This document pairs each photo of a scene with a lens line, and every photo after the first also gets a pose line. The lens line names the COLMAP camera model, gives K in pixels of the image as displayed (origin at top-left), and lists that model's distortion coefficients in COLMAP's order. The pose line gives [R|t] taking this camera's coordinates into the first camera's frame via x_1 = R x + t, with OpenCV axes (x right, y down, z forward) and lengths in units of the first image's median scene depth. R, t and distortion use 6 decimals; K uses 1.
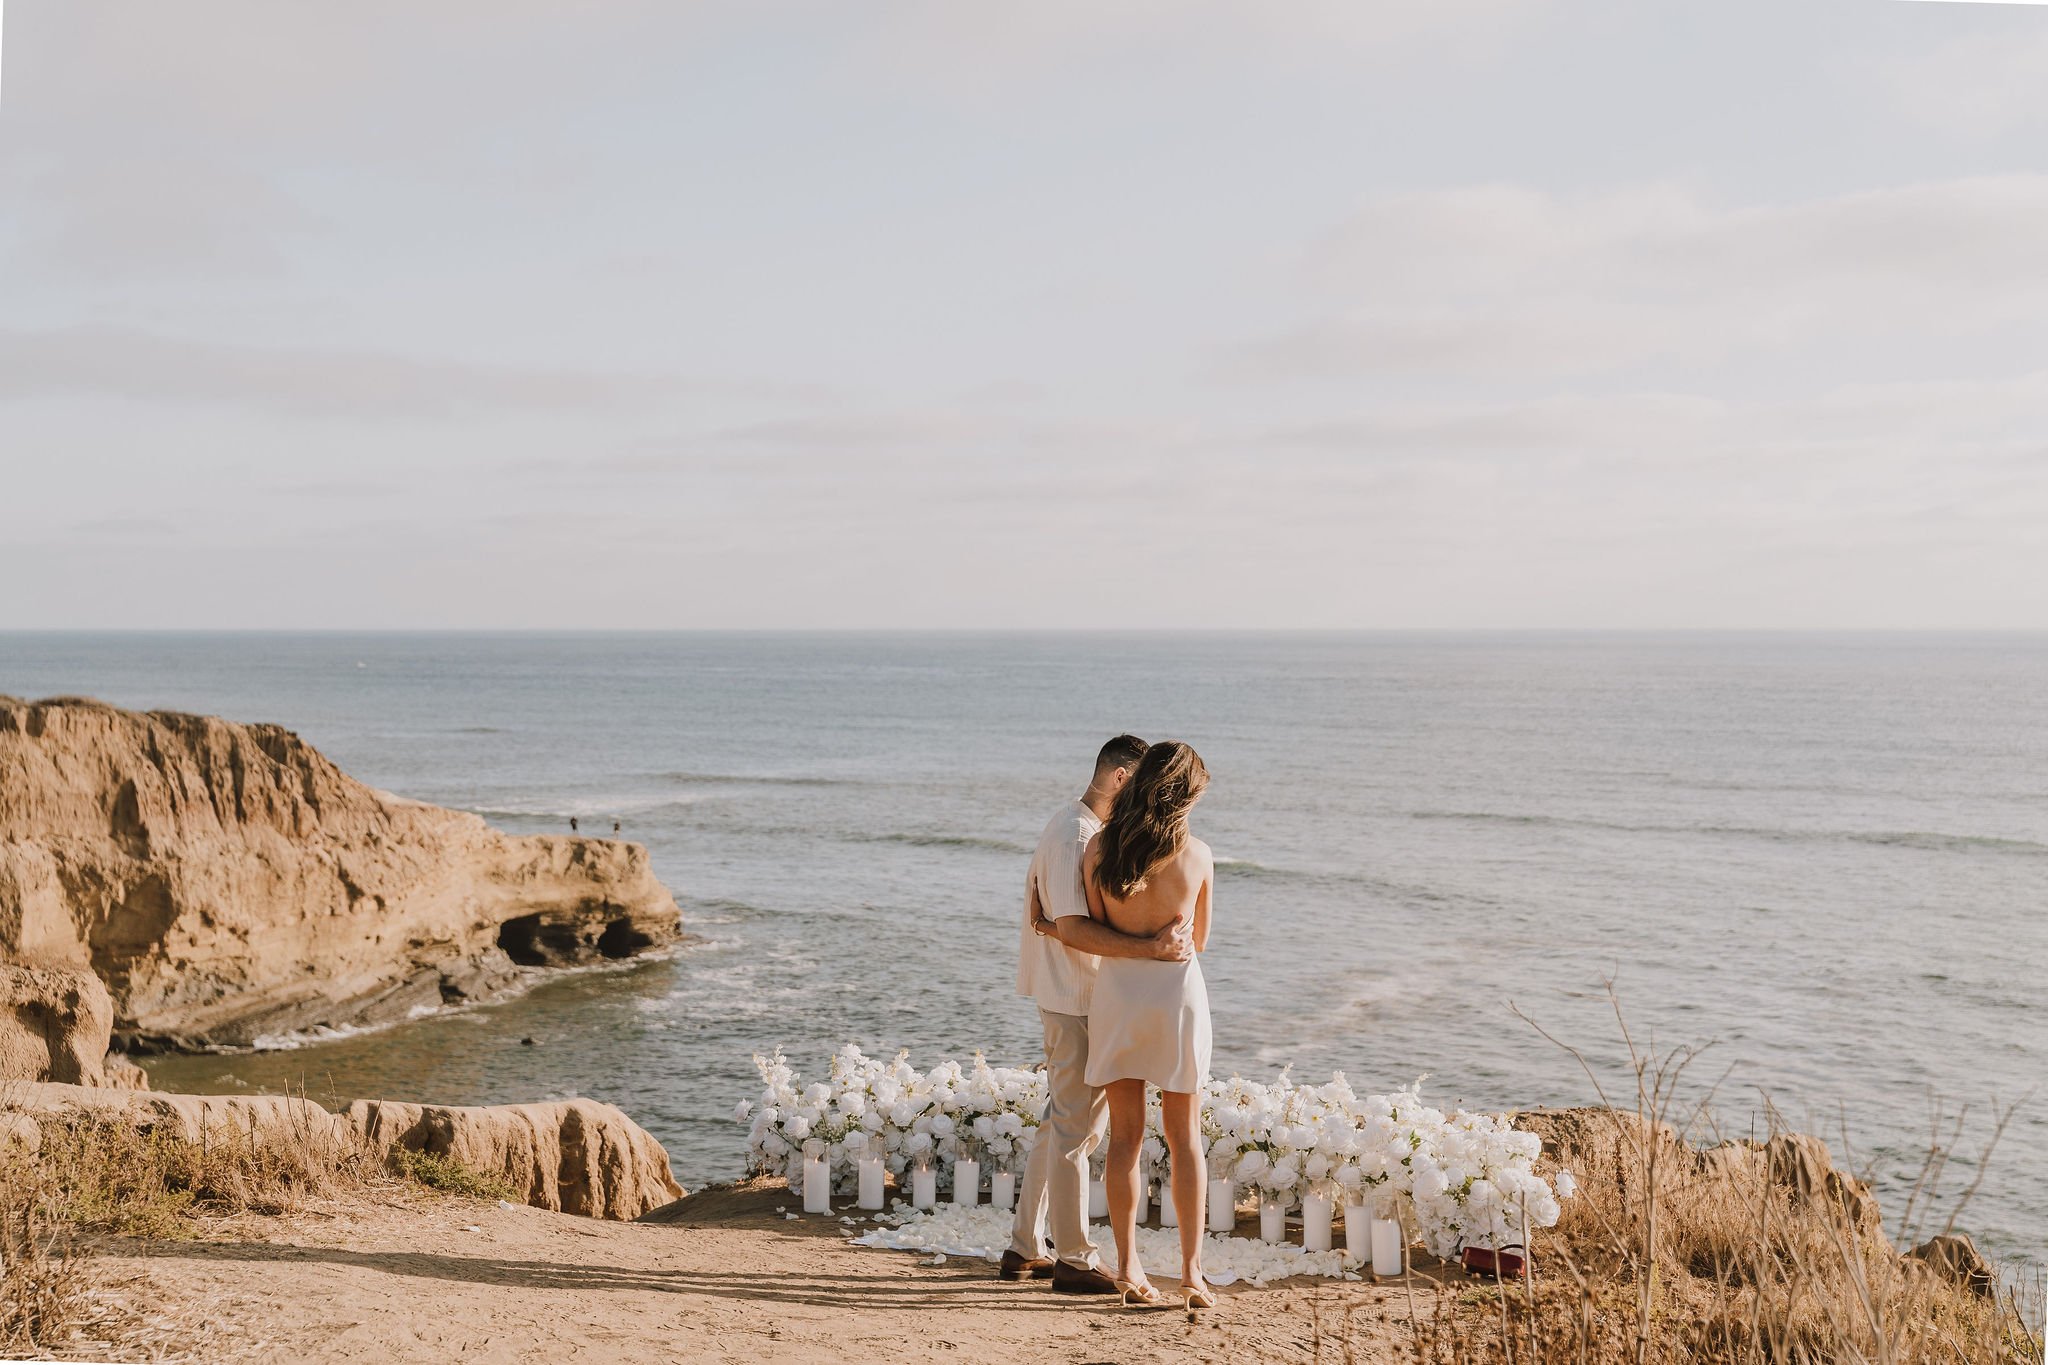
lens RADIAL K [[2889.5, 0, 1024.9], [0, 2889.5, 685.0], [0, 0, 1]] dist [0.079128, 0.000000]
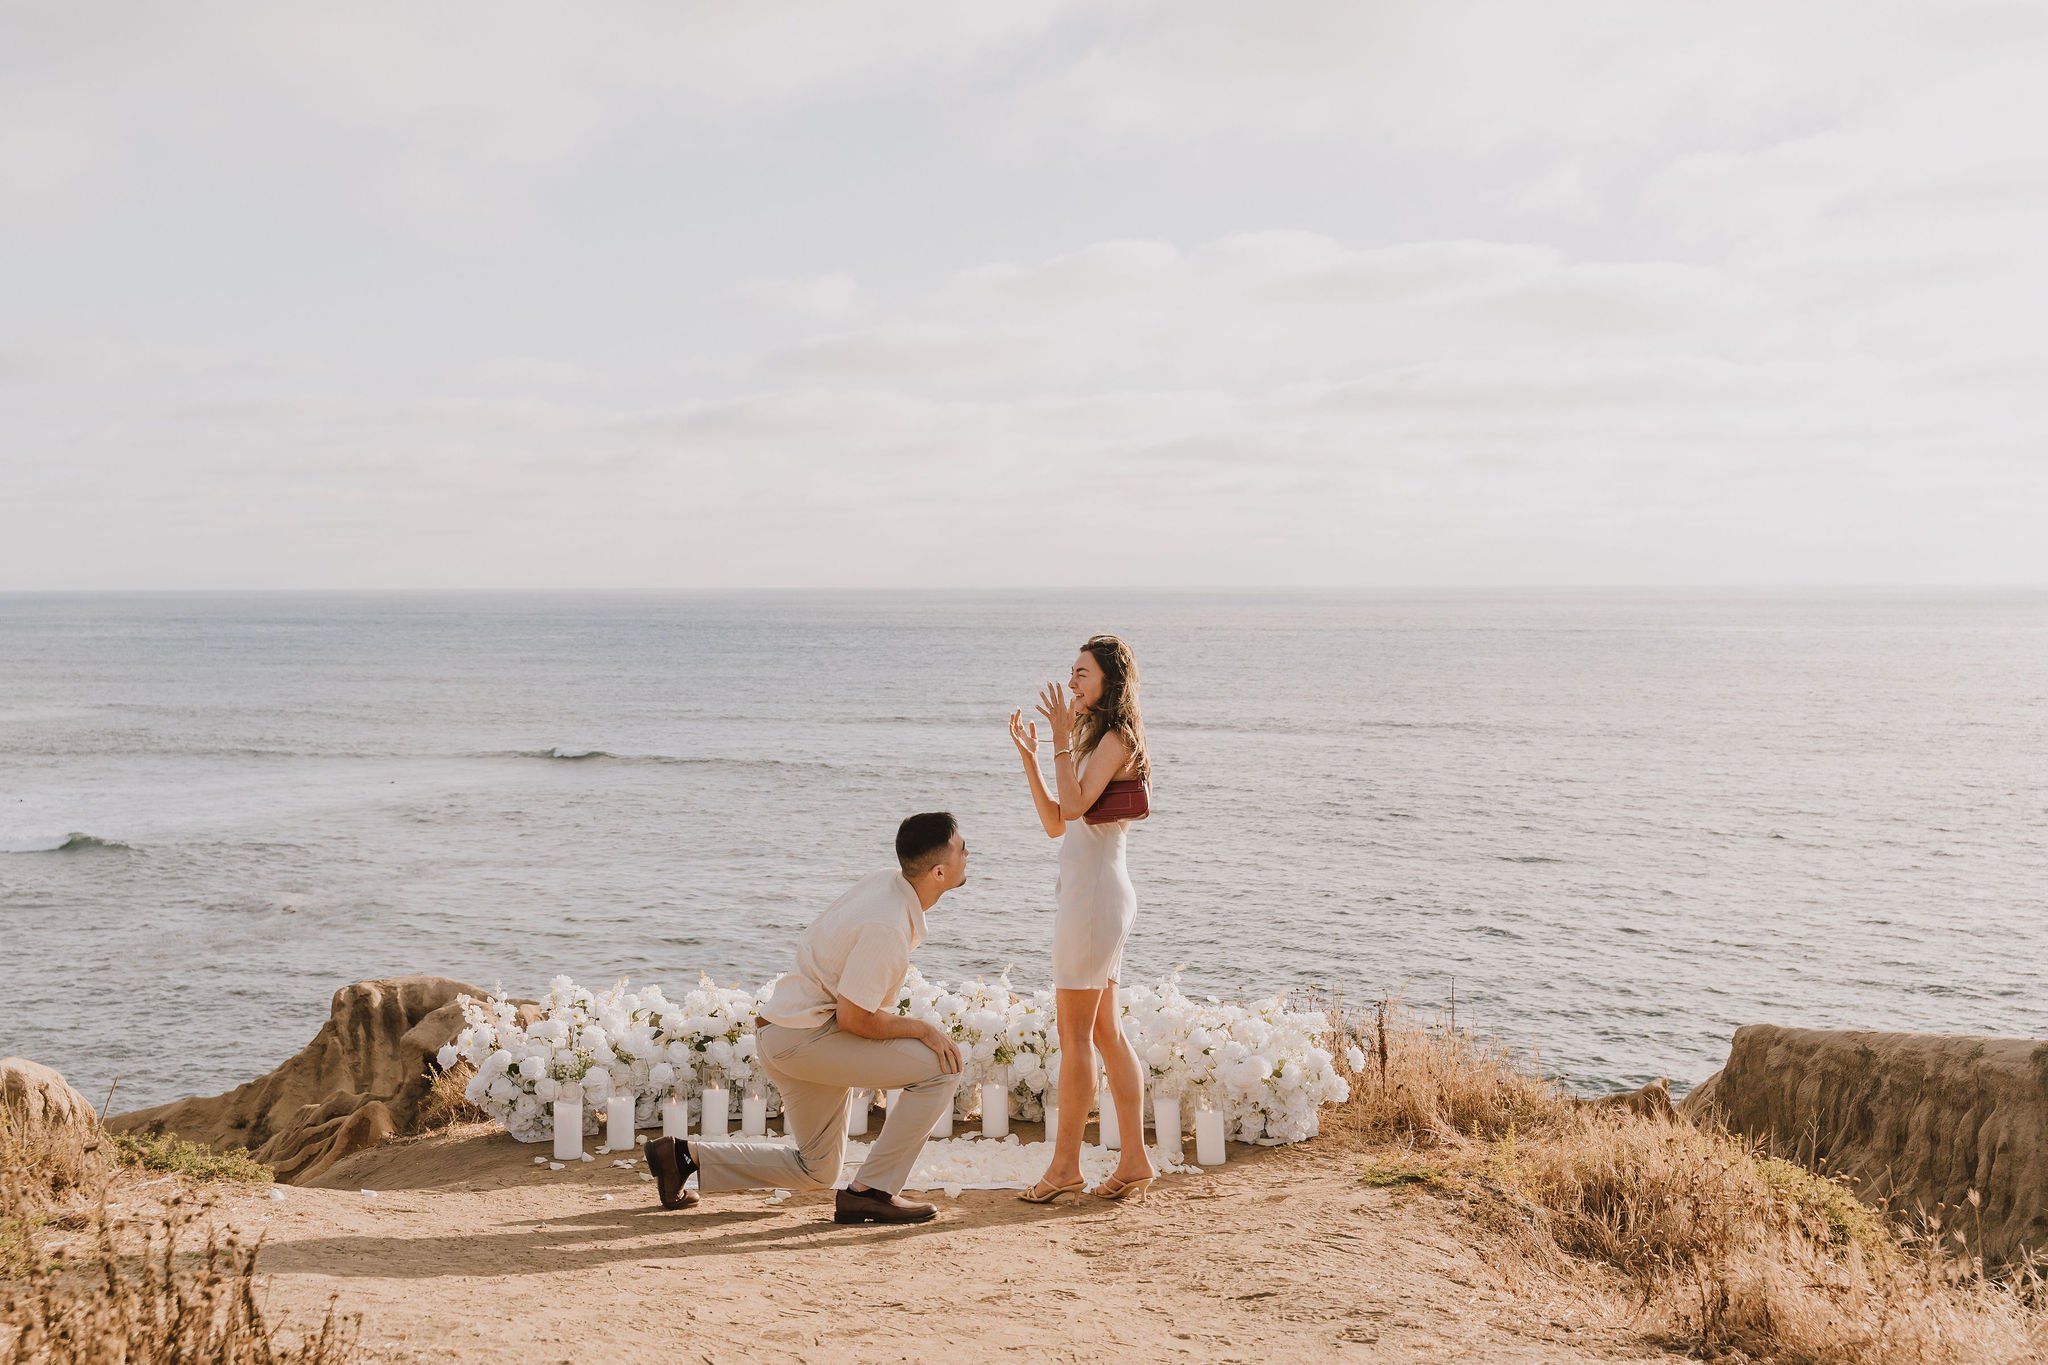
lens RADIAL K [[2153.6, 0, 1037.3], [0, 2153.6, 695.3], [0, 0, 1]] dist [0.016938, 0.000000]
pose [[0.876974, 0.002260, 0.480533, -0.268767], [-0.004580, 0.999983, 0.003656, 0.031124], [-0.480516, -0.005407, 0.876969, 0.323670]]
